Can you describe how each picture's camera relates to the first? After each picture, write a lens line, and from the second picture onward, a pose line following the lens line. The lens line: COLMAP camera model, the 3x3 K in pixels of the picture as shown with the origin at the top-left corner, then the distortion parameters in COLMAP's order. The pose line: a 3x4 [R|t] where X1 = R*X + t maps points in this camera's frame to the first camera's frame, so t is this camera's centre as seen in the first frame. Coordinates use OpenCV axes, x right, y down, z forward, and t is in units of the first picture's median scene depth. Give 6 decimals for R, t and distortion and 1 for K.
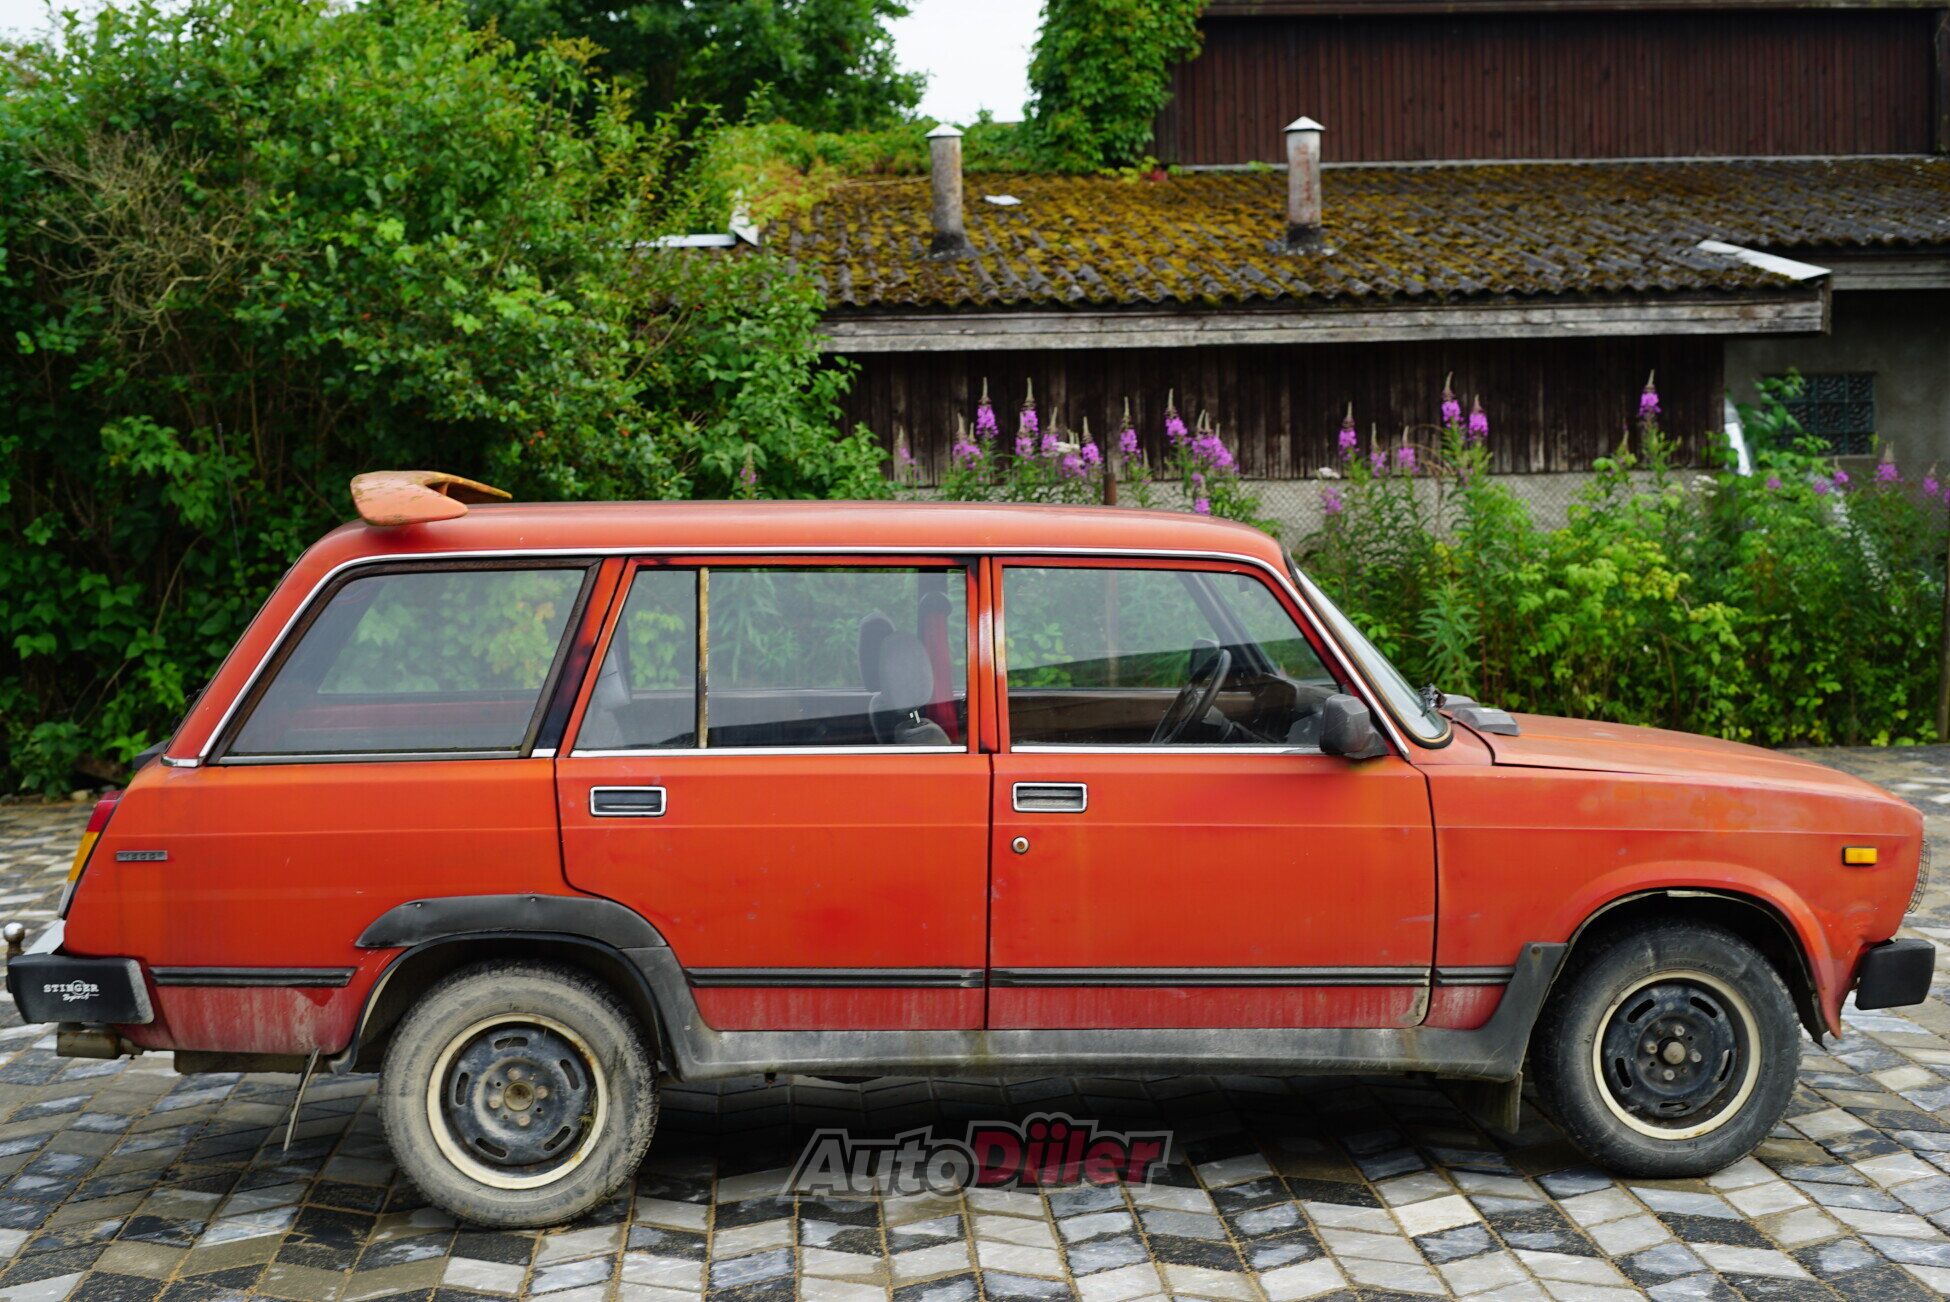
lens RADIAL K [[2865.8, 0, 975.0], [0, 2865.8, 651.0], [0, 0, 1]] dist [-0.003515, -0.038439]
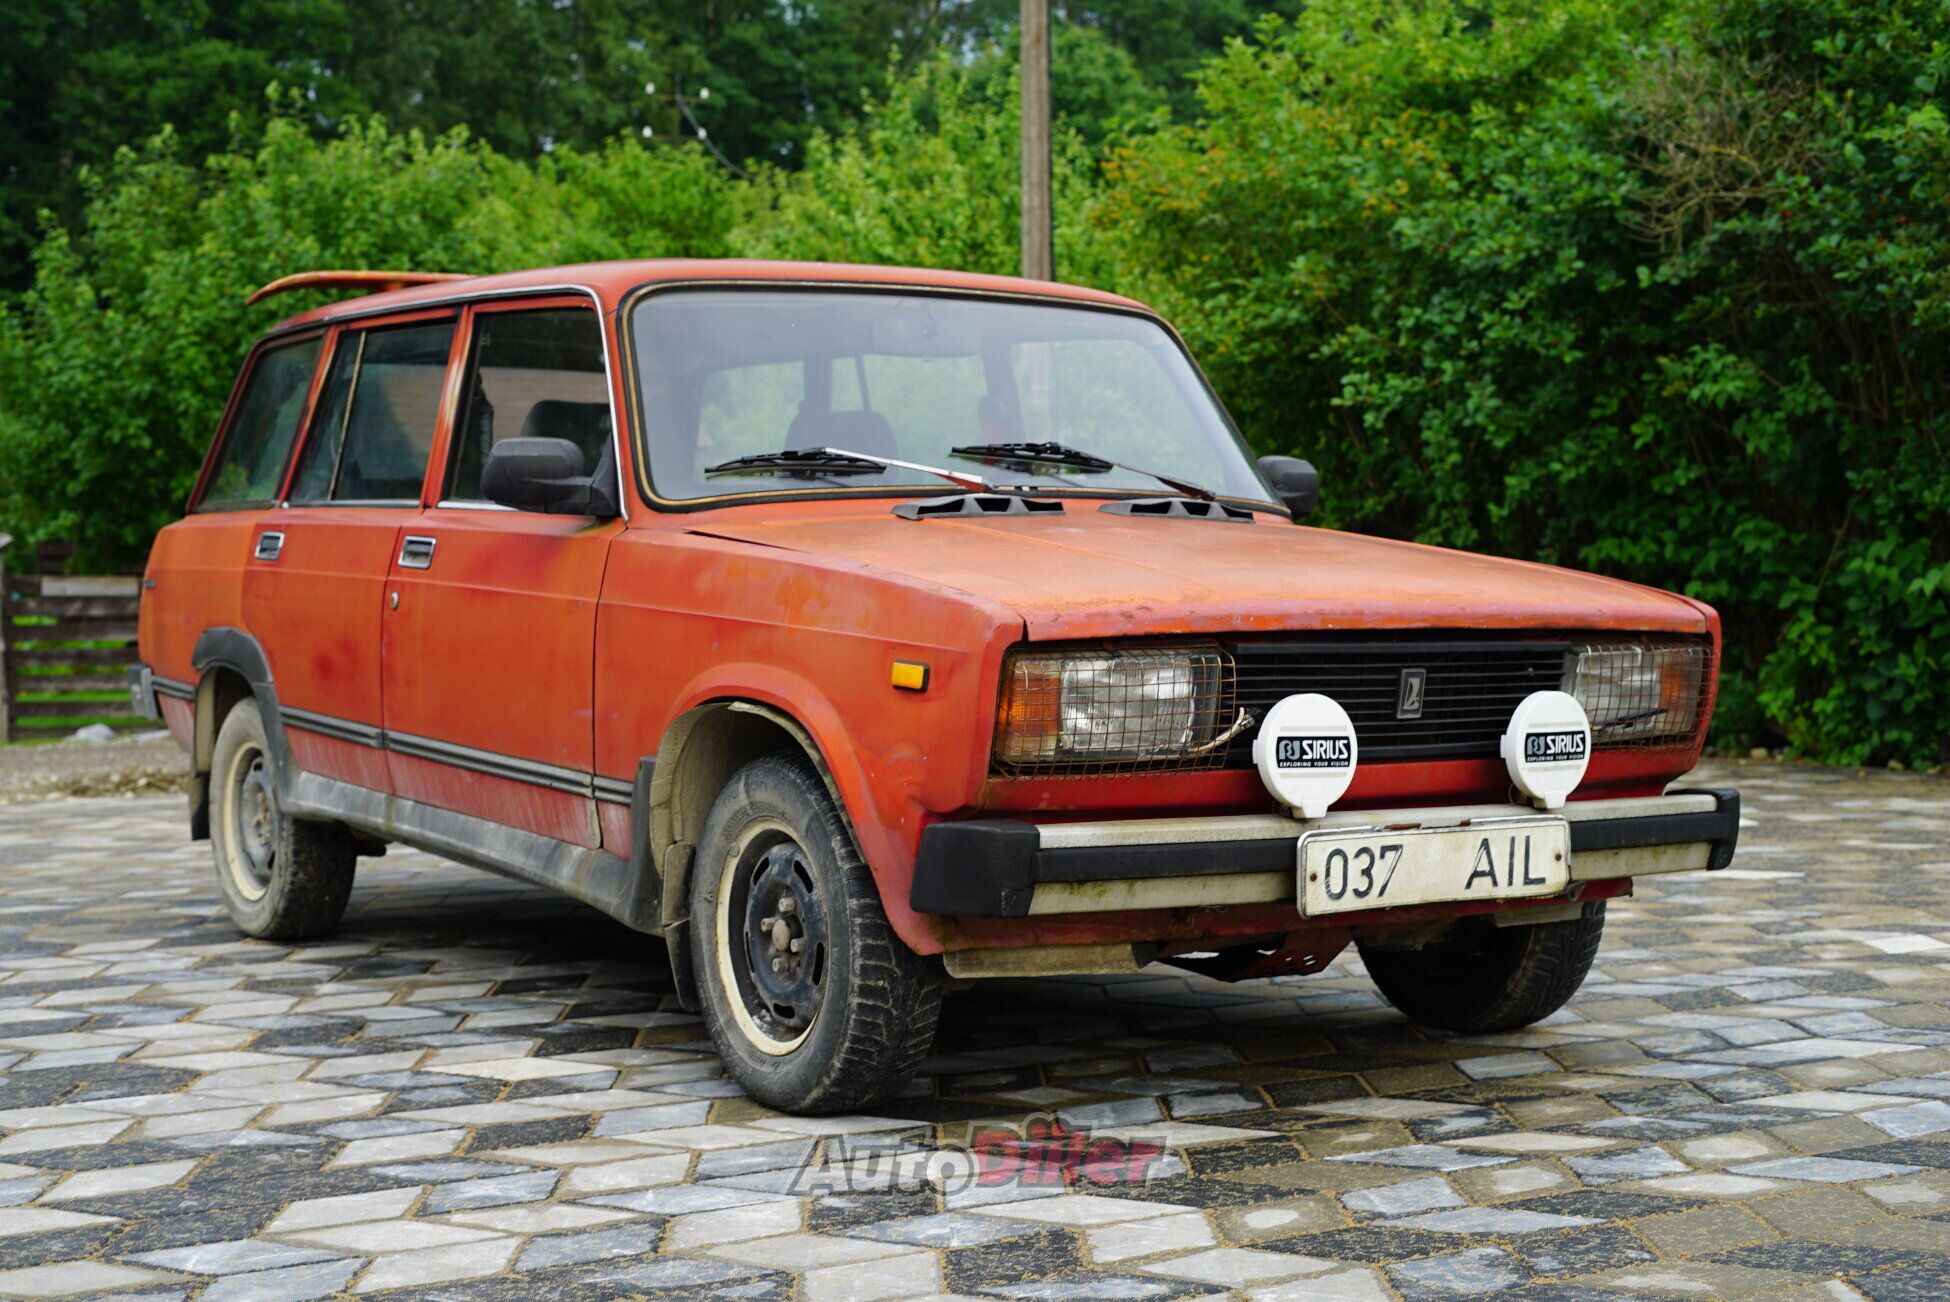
lens RADIAL K [[2865.8, 0, 975.0], [0, 2865.8, 651.0], [0, 0, 1]] dist [-0.003515, -0.038439]
pose [[0.451931, 0.043218, -0.891005, 0.913679], [-0.075882, 0.997068, 0.009875, 0.058332], [0.888819, 0.063149, 0.453886, 0.714938]]
